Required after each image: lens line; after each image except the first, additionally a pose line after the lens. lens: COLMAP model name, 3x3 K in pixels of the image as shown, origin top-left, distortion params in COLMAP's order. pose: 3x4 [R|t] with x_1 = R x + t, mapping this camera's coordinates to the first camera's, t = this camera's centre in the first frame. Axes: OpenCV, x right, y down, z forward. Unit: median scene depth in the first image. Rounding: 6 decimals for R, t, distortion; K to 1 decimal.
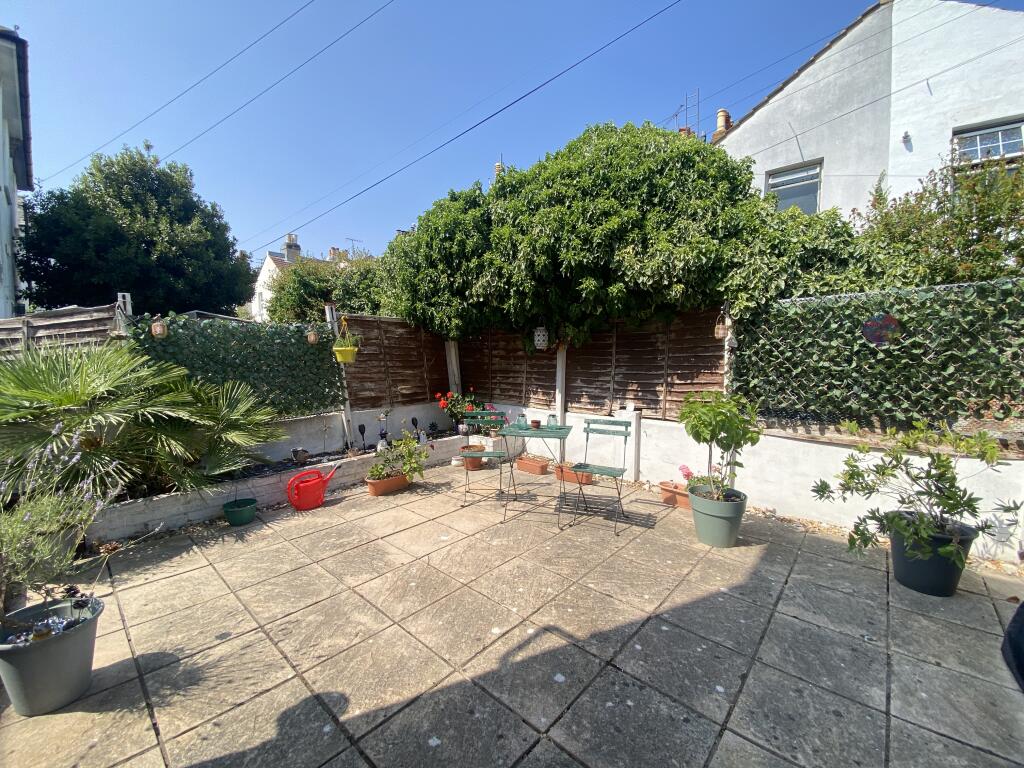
lens RADIAL K [[413.5, 0, 516.9], [0, 413.5, 381.5], [0, 0, 1]] dist [-0.000122, -0.002788]
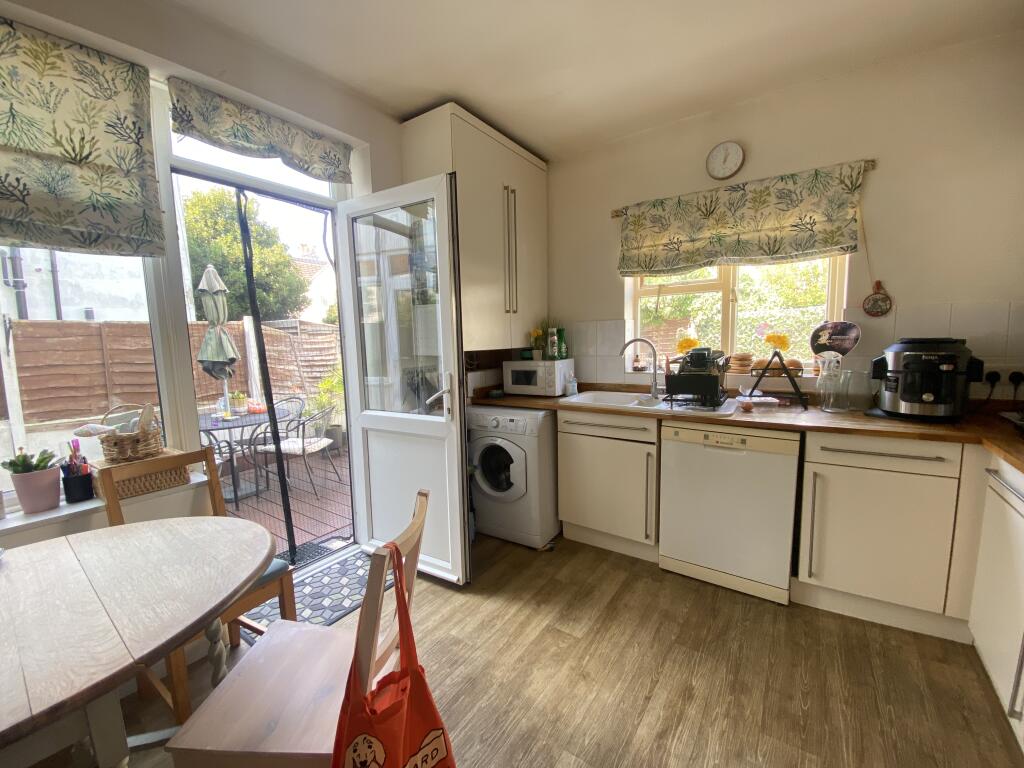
lens RADIAL K [[413.5, 0, 511.5], [0, 413.5, 386.5], [0, 0, 1]] dist [-0.000122, -0.002788]
pose [[0.991690, -0.044277, 0.120790, -0.481064], [0.038785, 0.998120, 0.047450, 0.011662], [-0.122663, -0.042371, 0.991543, -0.687997]]
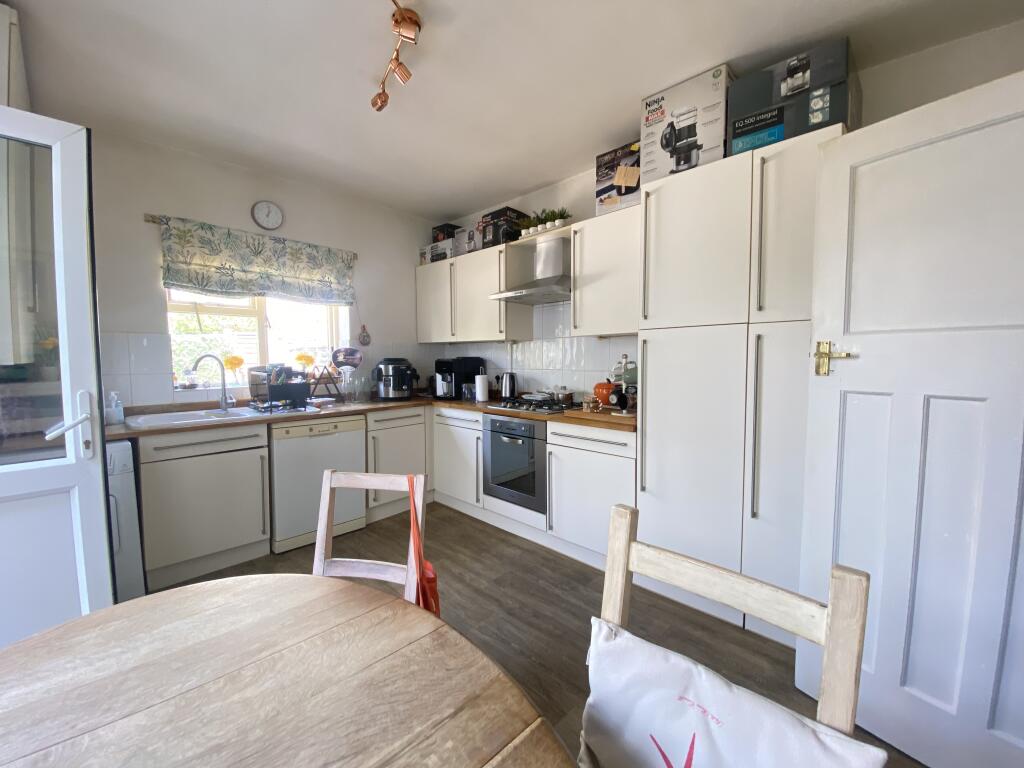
lens RADIAL K [[413.5, 0, 510.3], [0, 413.5, 383.2], [0, 0, 1]] dist [-0.000122, -0.002788]
pose [[0.028166, -0.067306, 0.997335, -1.449782], [0.069621, 0.995440, 0.065212, 0.010061], [-0.997176, 0.067598, 0.032723, -0.355225]]
